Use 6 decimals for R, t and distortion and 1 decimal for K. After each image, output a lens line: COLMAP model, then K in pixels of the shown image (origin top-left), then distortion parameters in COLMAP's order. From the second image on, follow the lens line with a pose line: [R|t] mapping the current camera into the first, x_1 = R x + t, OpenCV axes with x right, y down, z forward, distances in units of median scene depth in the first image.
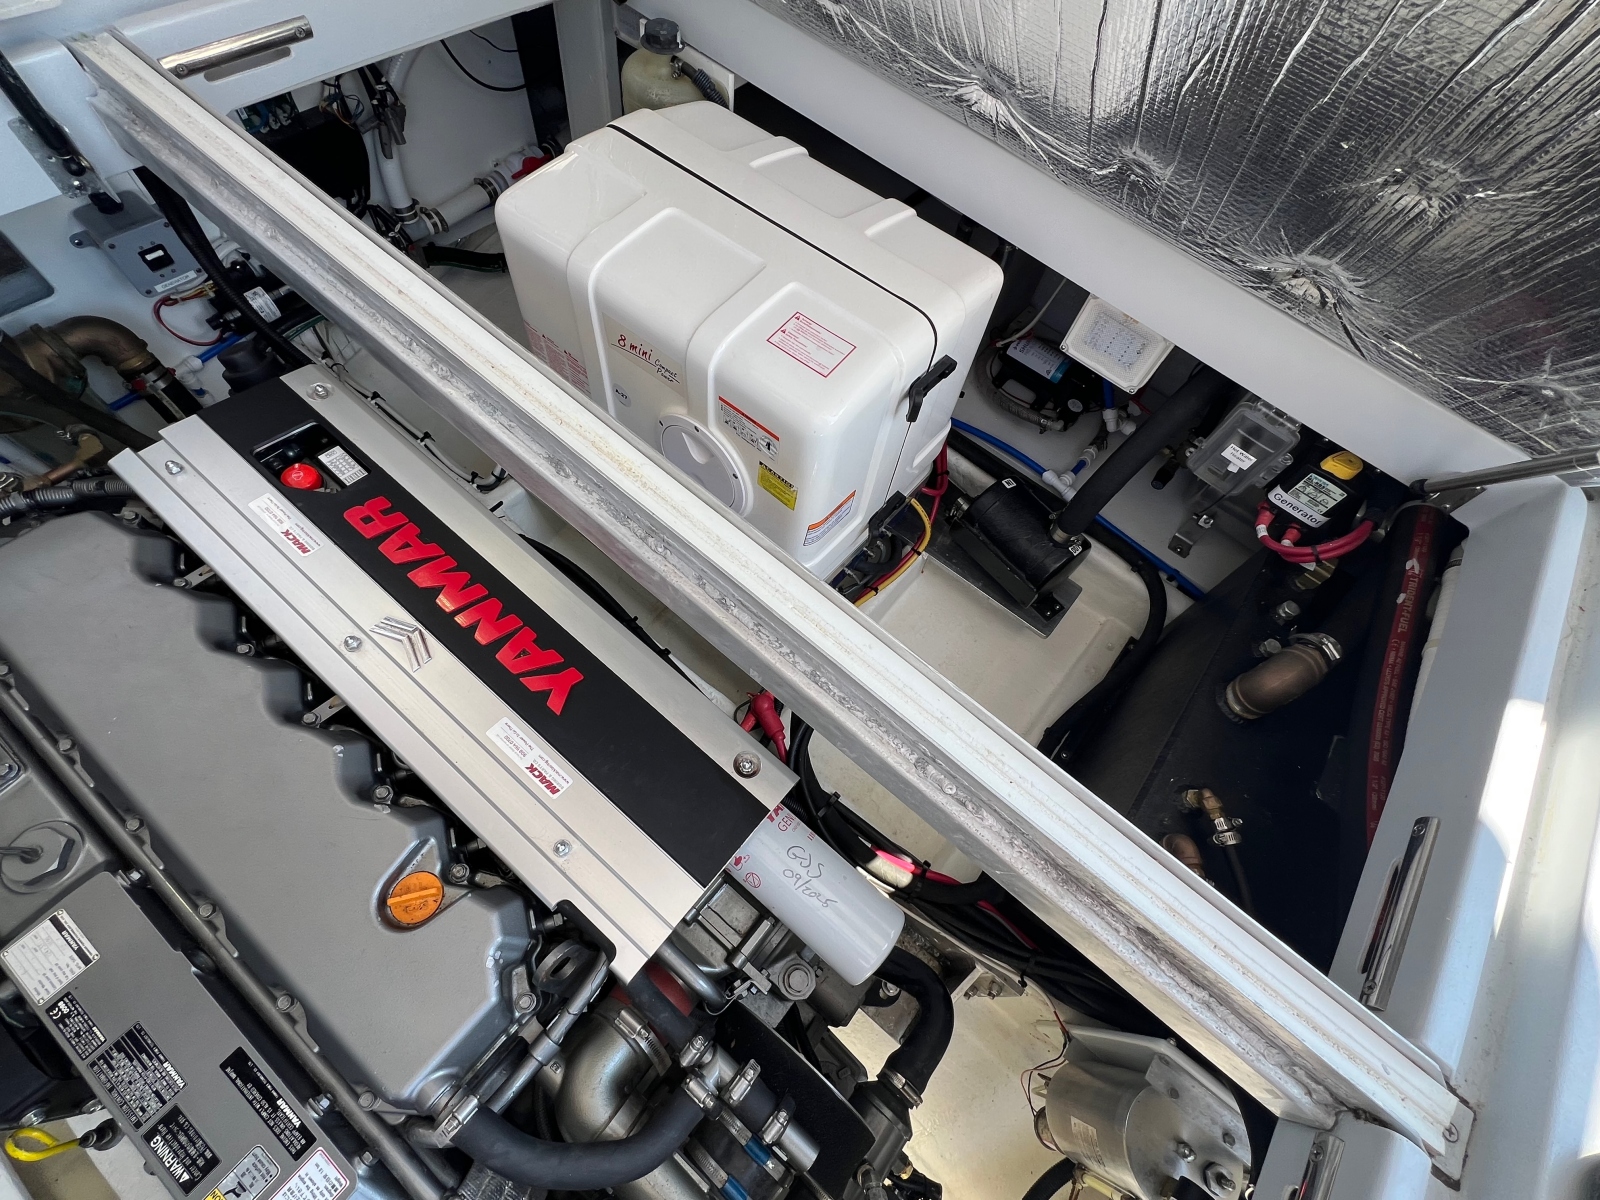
lens RADIAL K [[702.6, 0, 801.3], [0, 702.6, 604.6], [0, 0, 1]] dist [-0.003583, 0.001209]
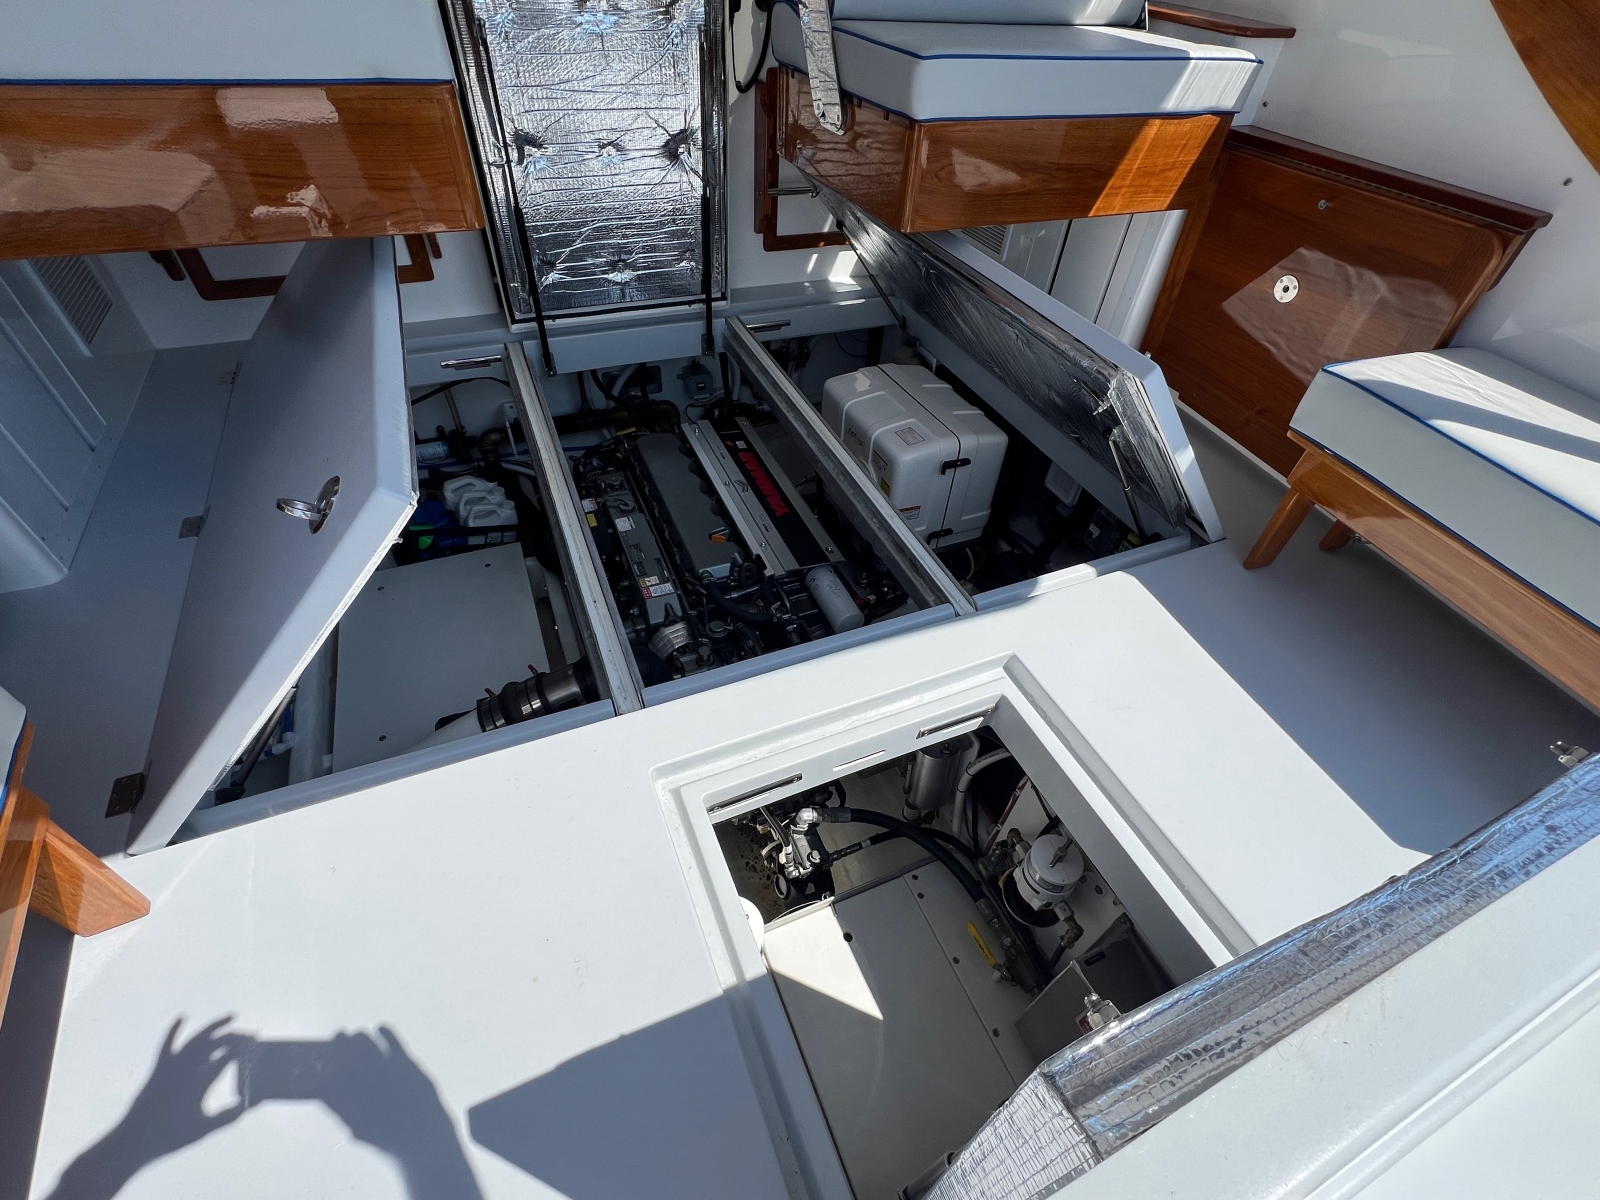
lens RADIAL K [[702.6, 0, 801.3], [0, 702.6, 604.6], [0, 0, 1]] dist [-0.003583, 0.001209]
pose [[0.888396, 0.267092, -0.373383, 0.891301], [-0.376847, 0.888783, -0.260865, 1.153561], [0.262182, 0.372460, 0.890244, -1.379500]]
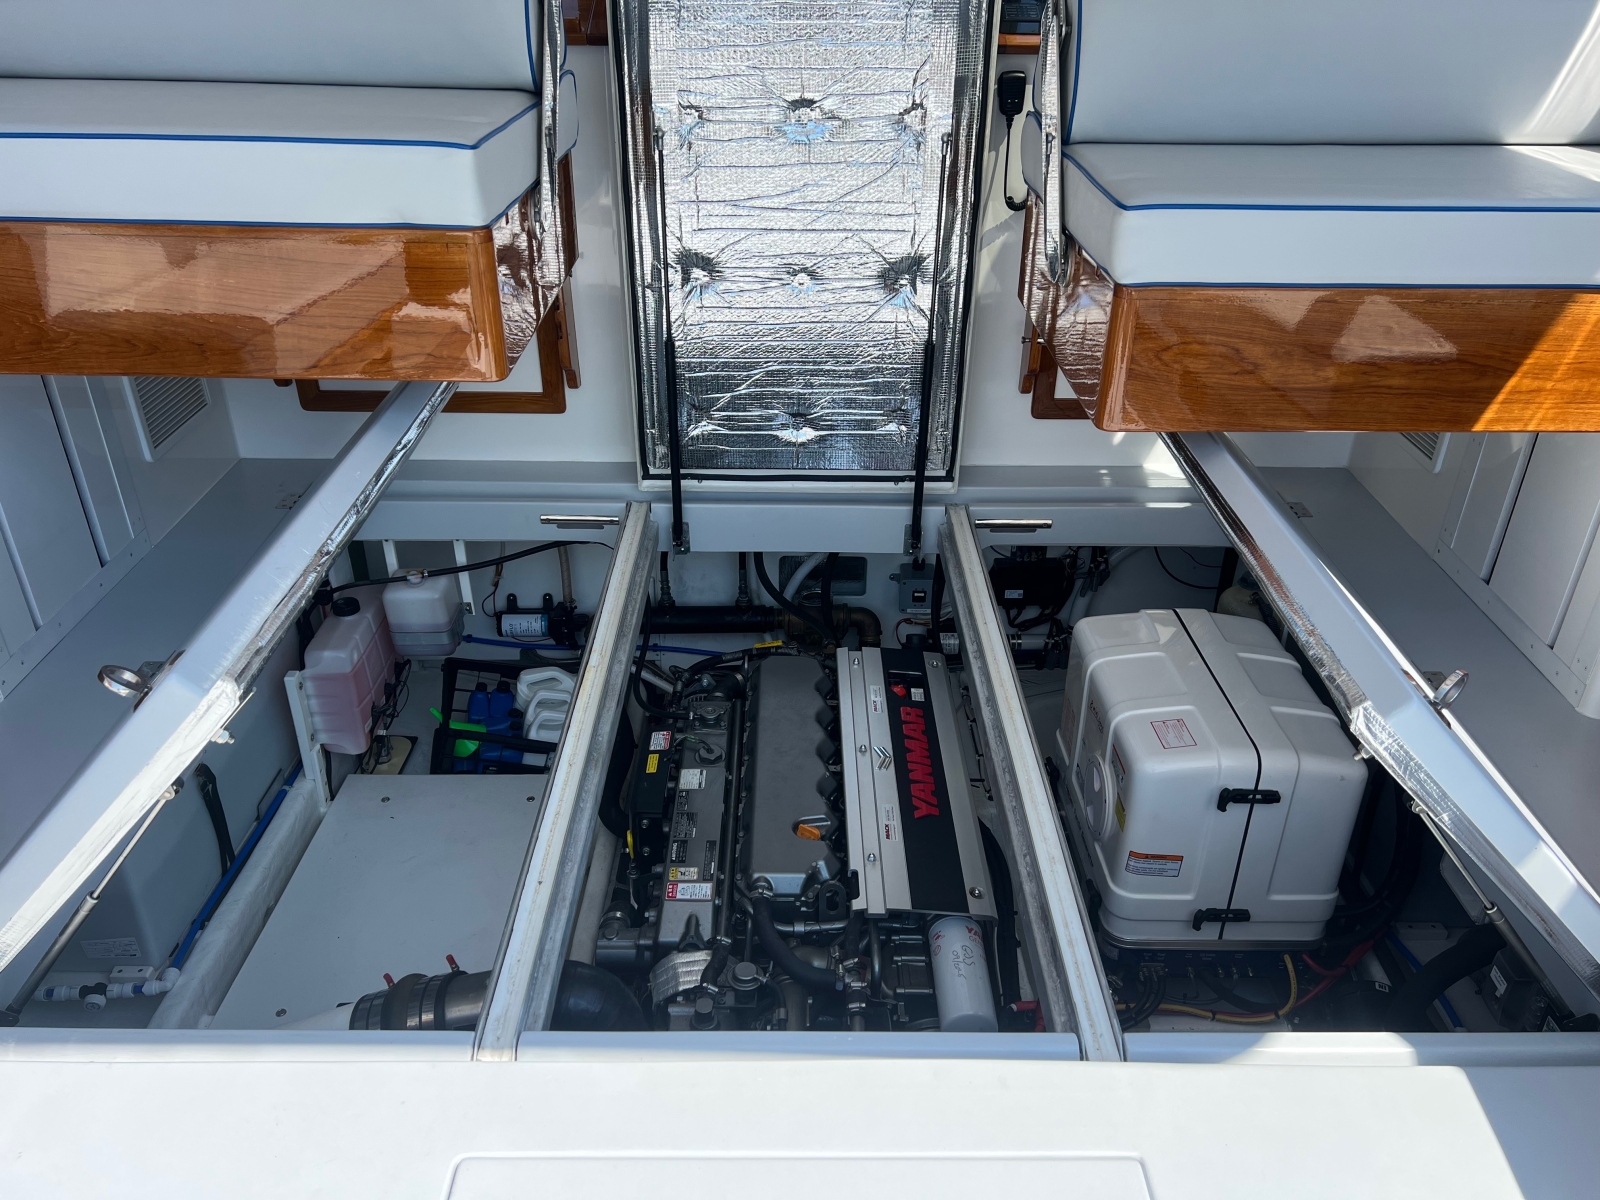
lens RADIAL K [[1194.4, 0, 813.1], [0, 1194.4, 613.2], [0, 0, 1]] dist [0.137778, -0.216843]
pose [[0.639980, 0.281023, -0.715159, 1.474841], [-0.643279, 0.704992, -0.298628, 0.834870], [0.420260, 0.651163, 0.631956, -1.340684]]
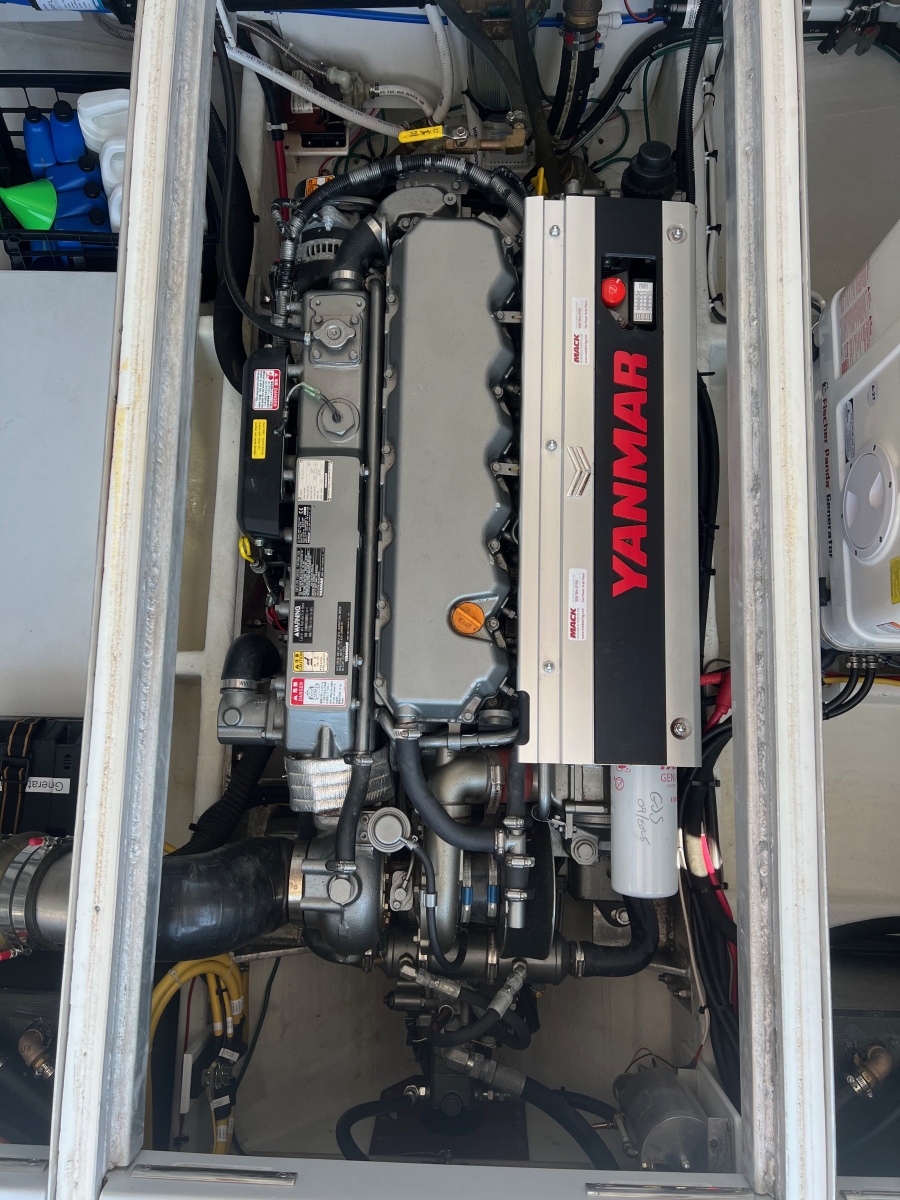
lens RADIAL K [[906.0, 0, 445.8], [0, 906.0, 608.9], [0, 0, 1]] dist [0.059920, -0.077010]
pose [[0.606980, 0.754592, -0.249332, -0.086179], [-0.647872, 0.651540, 0.394660, -0.287769], [0.460257, -0.078015, 0.884351, -0.644271]]
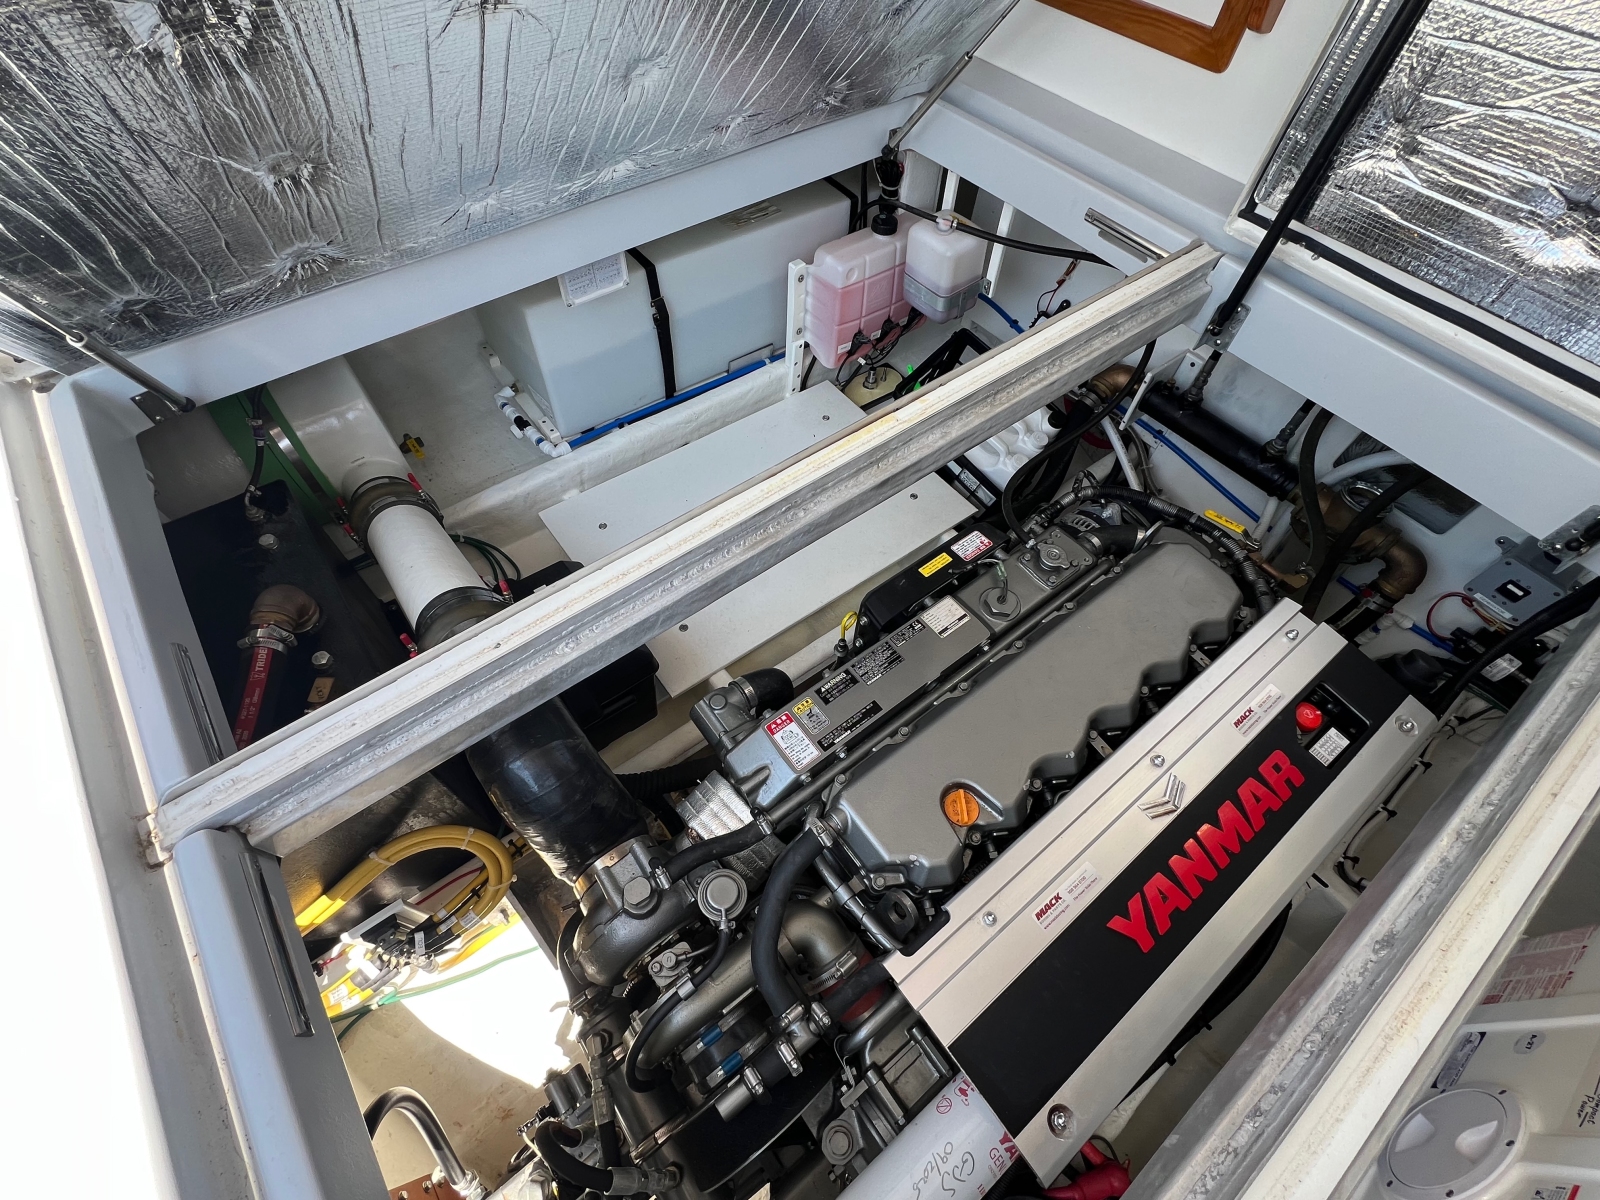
lens RADIAL K [[702.6, 0, 801.3], [0, 702.6, 604.6], [0, 0, 1]] dist [-0.003583, 0.001209]
pose [[-0.220131, 0.732222, -0.644510, 0.100067], [-0.887746, 0.123459, 0.443469, 0.029309], [0.404289, 0.669783, 0.622850, -0.216037]]
